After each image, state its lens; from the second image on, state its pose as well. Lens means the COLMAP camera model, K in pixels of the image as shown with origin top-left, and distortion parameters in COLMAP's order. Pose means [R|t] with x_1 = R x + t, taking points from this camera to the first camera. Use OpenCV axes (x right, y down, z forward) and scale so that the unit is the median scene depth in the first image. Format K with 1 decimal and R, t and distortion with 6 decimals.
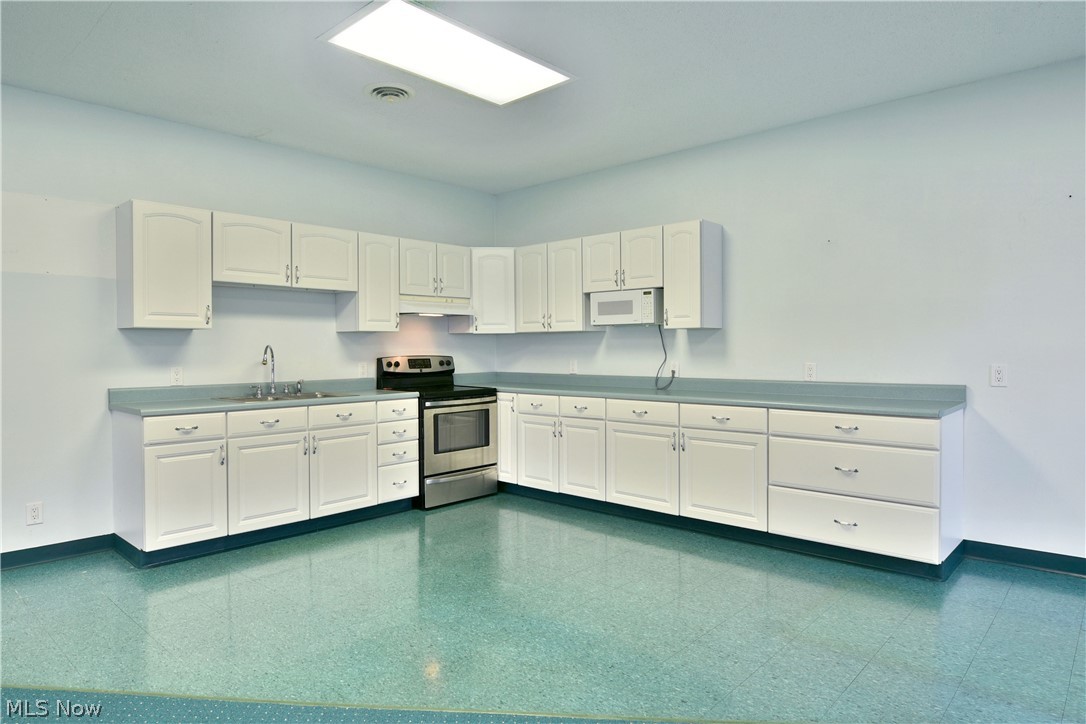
lens RADIAL K [[656.5, 0, 538.0], [0, 656.5, 357.1], [0, 0, 1]] dist [-0.014220, 0.000066]
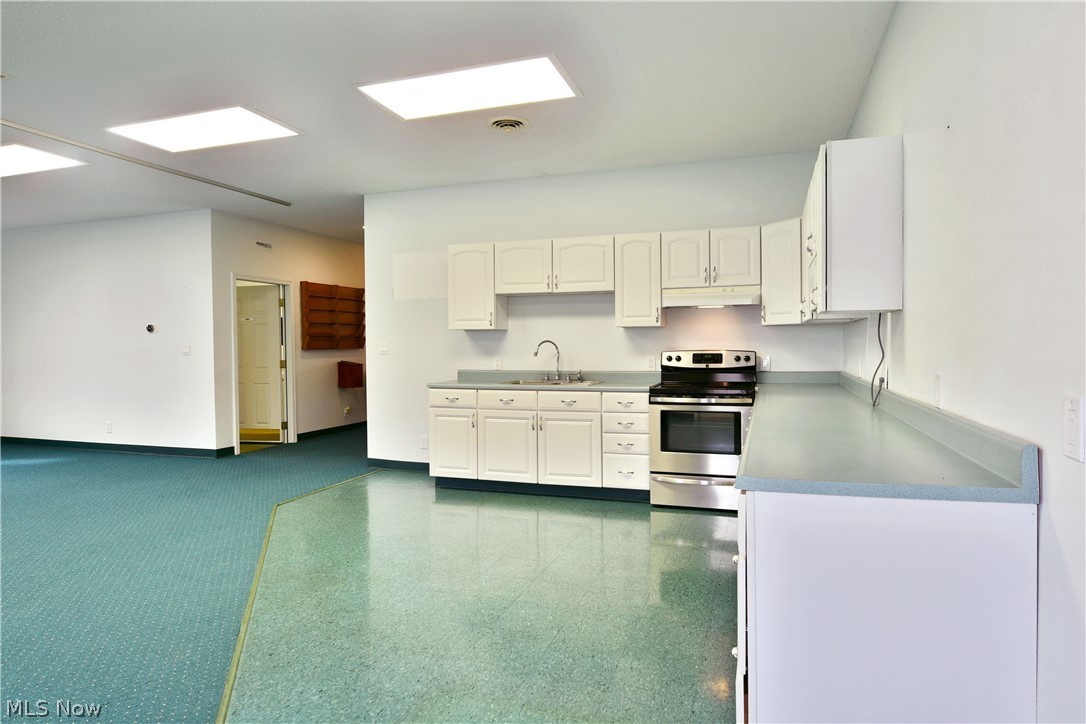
lens RADIAL K [[656.5, 0, 538.6], [0, 656.5, 361.4], [0, 0, 1]] dist [-0.014220, 0.000066]
pose [[0.398947, 0.027273, -0.916568, 0.770117], [-0.005931, 0.999613, 0.027162, -0.013271], [0.916955, -0.005400, 0.398954, 0.516577]]
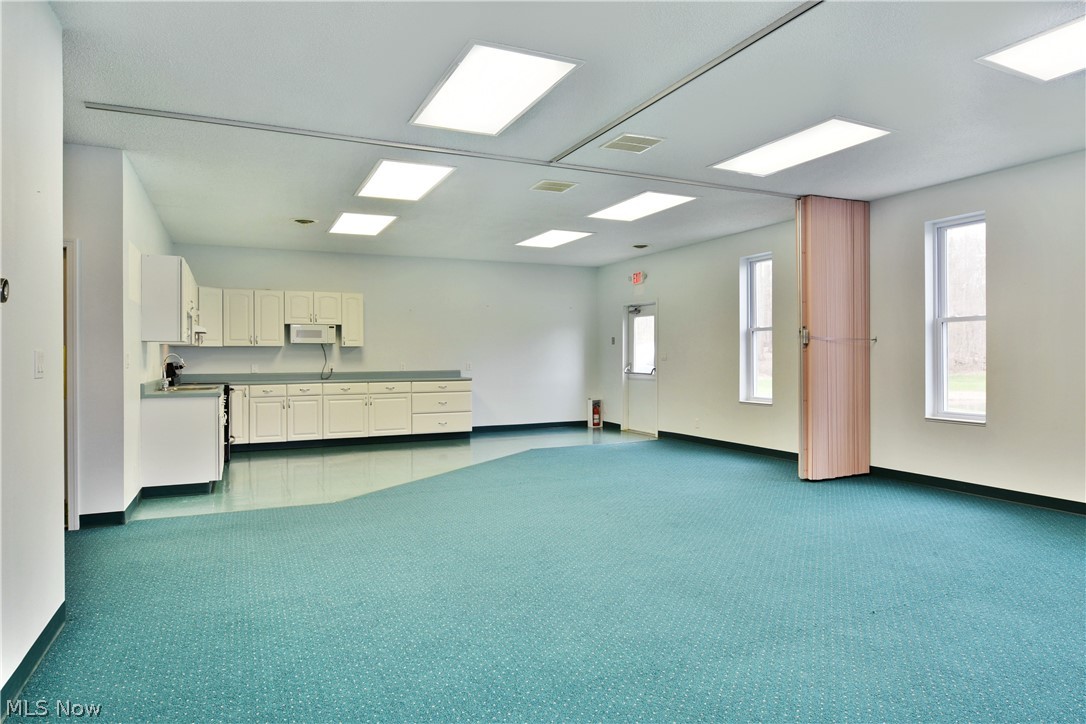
lens RADIAL K [[656.5, 0, 535.6], [0, 656.5, 362.4], [0, 0, 1]] dist [-0.014220, 0.000066]
pose [[0.380789, -0.008420, 0.924624, -0.995675], [0.013140, 0.999907, 0.003694, 0.002781], [-0.924569, 0.010743, 0.380864, -0.192032]]
